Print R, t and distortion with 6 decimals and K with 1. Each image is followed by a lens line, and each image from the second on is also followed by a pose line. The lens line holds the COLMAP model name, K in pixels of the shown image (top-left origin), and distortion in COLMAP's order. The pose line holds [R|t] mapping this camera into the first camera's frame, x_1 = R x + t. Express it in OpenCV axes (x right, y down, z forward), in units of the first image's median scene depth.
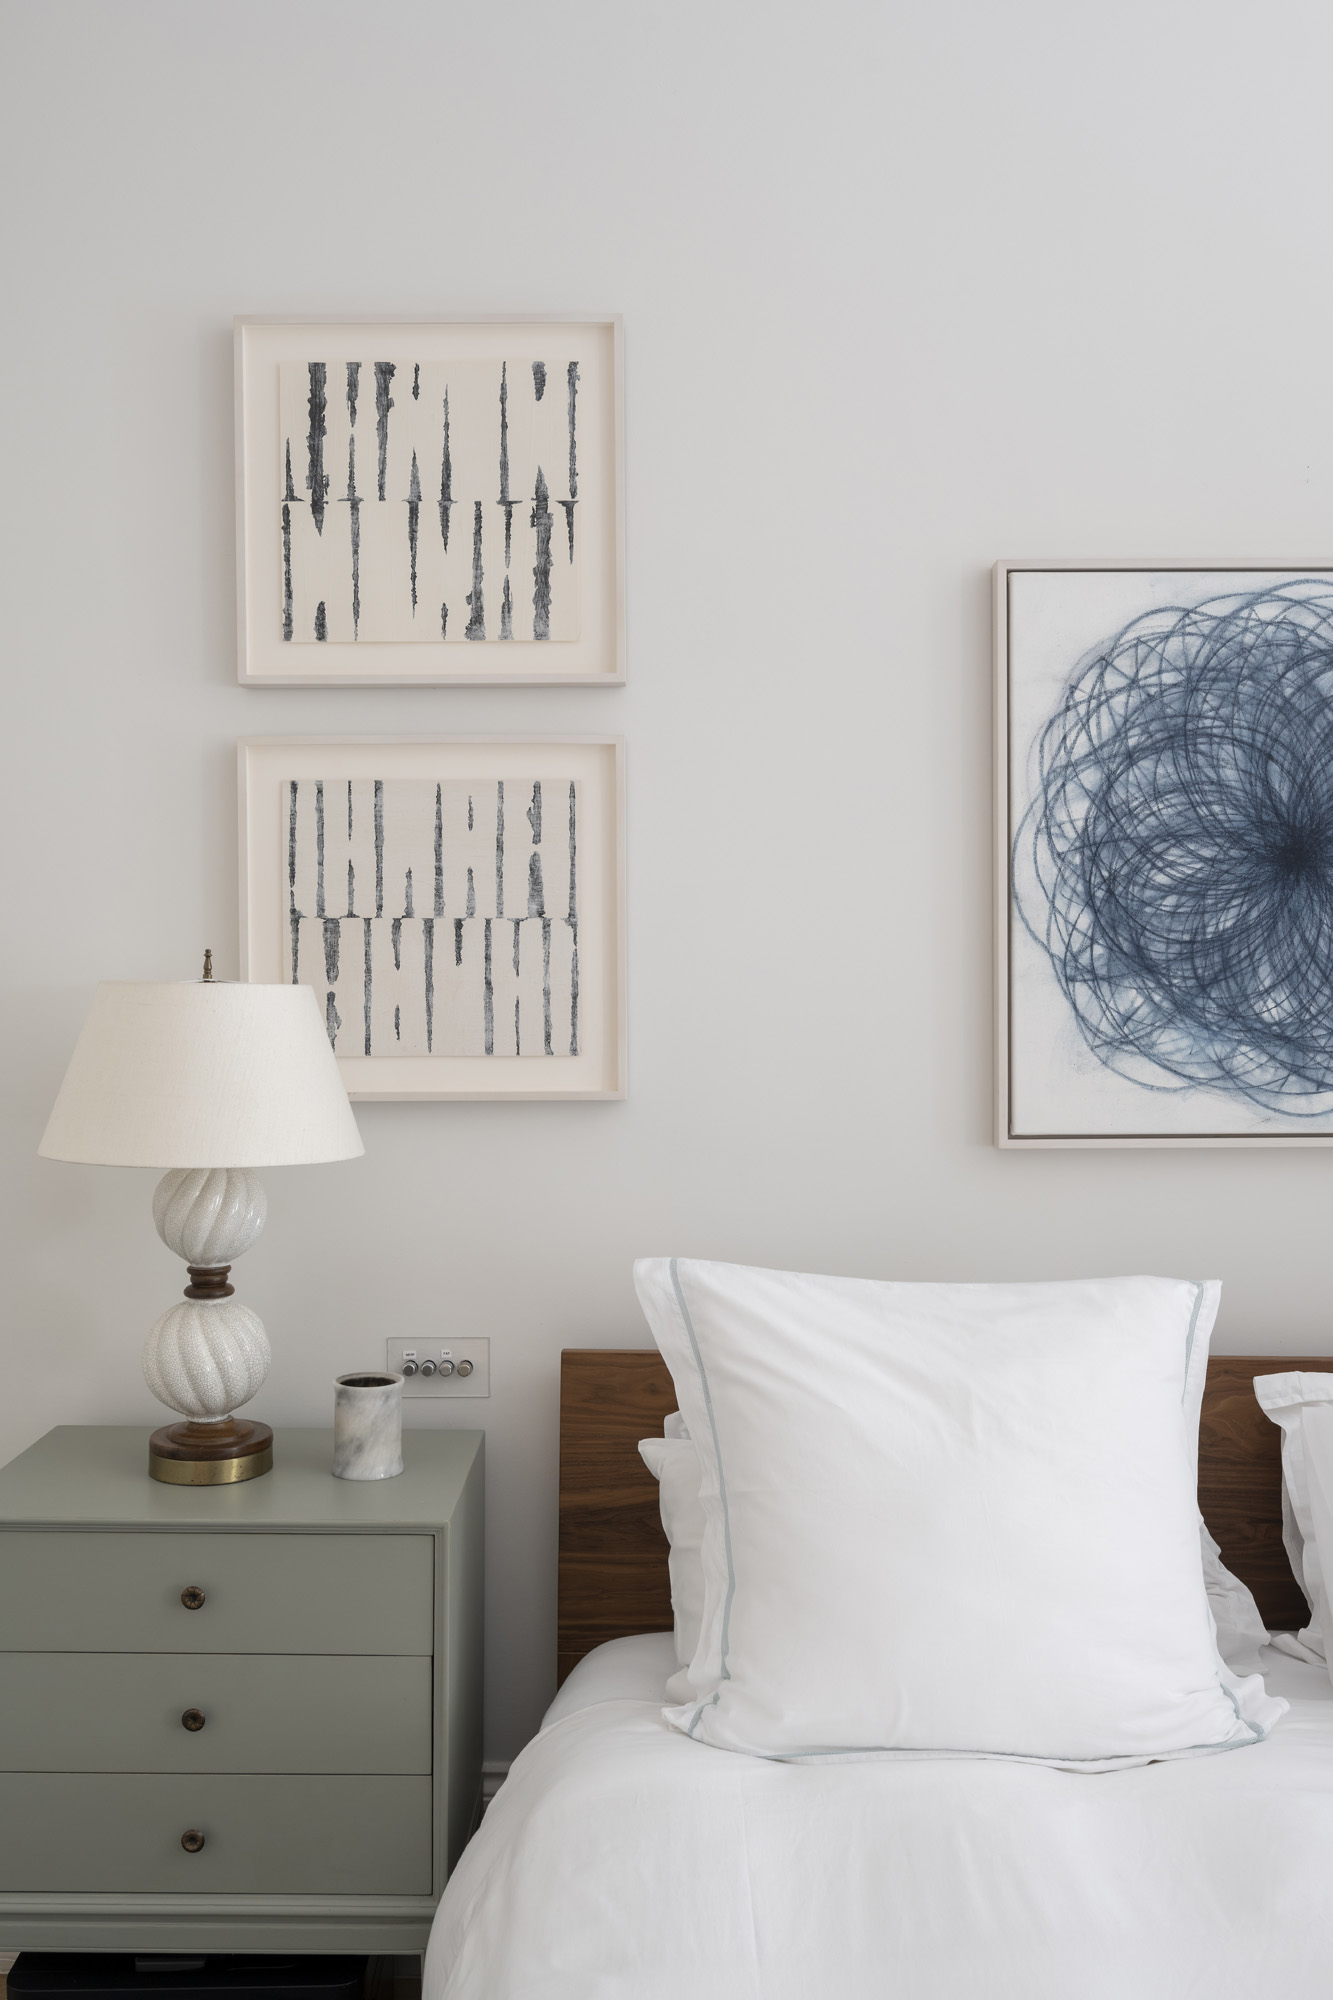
lens RADIAL K [[2125.4, 0, 672.3], [0, 2125.4, 999.9], [0, 0, 1]] dist [0.001357, 0.000000]
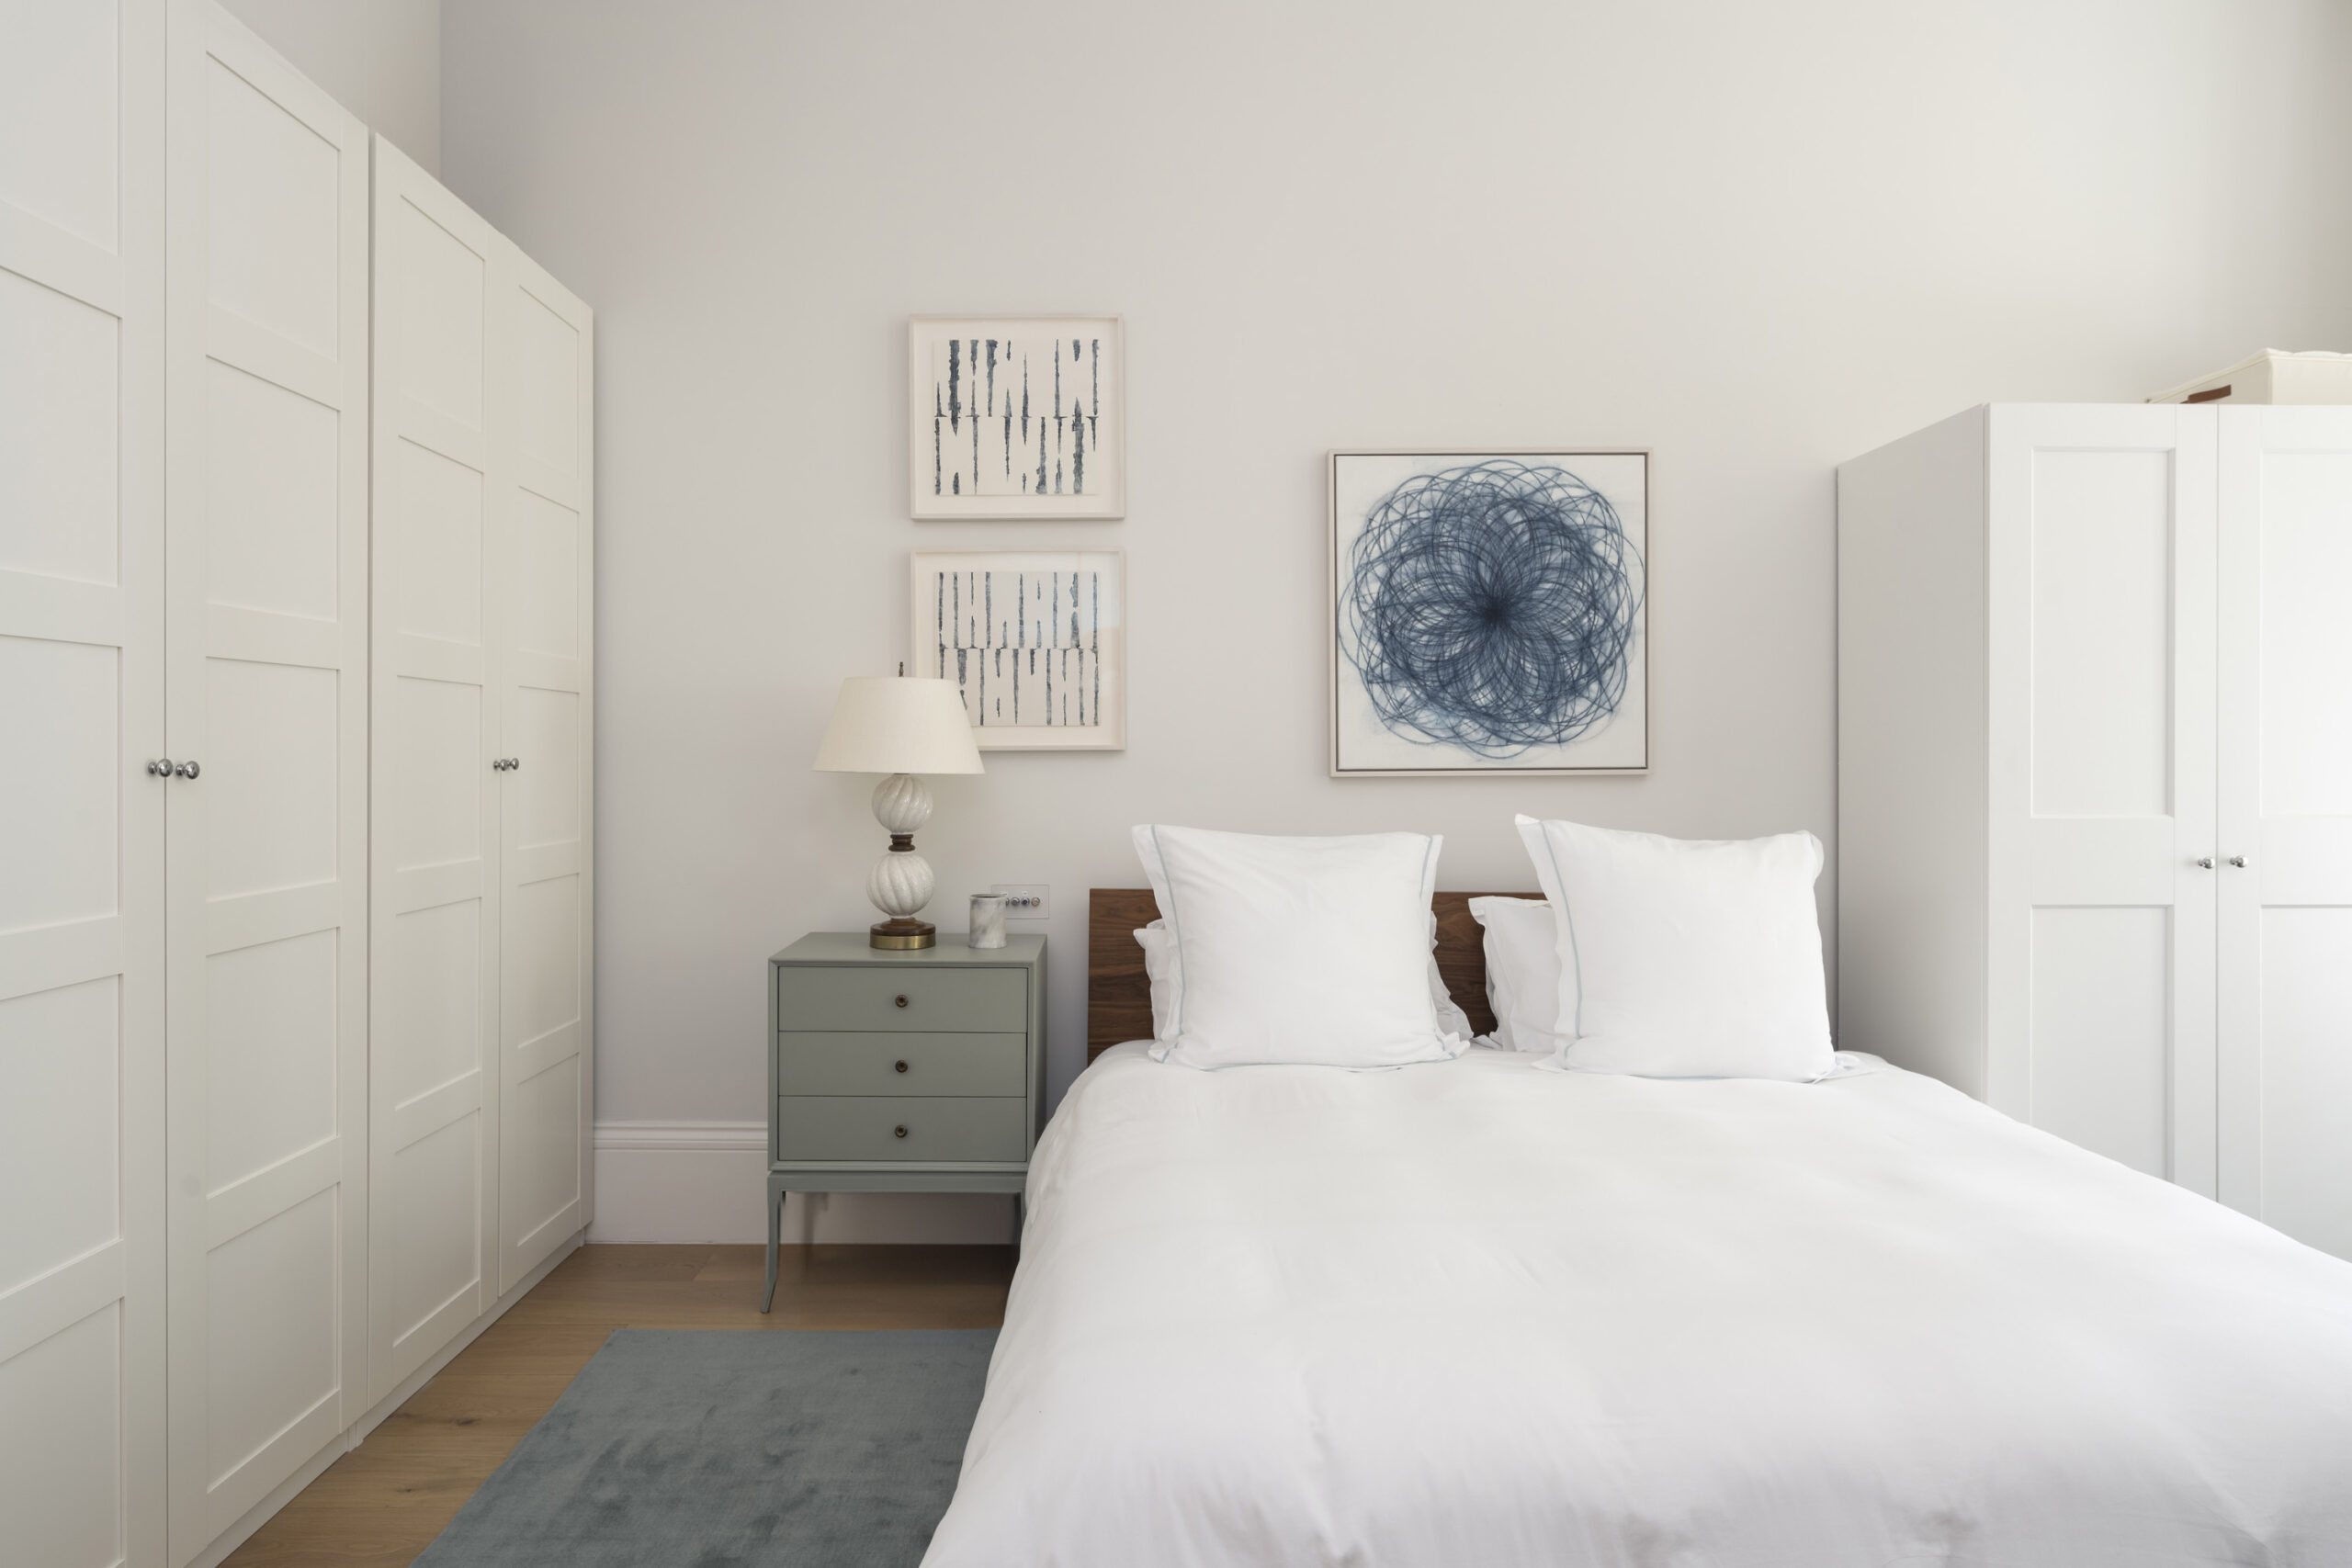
lens RADIAL K [[1349.9, 0, 1158.1], [0, 1349.9, 782.4], [0, 0, 1]] dist [0.001753, -0.000059]
pose [[0.999944, -0.003430, 0.010042, -0.005514], [0.002983, 0.999022, 0.044112, 0.025930], [-0.010183, -0.044080, 0.998976, -0.161474]]
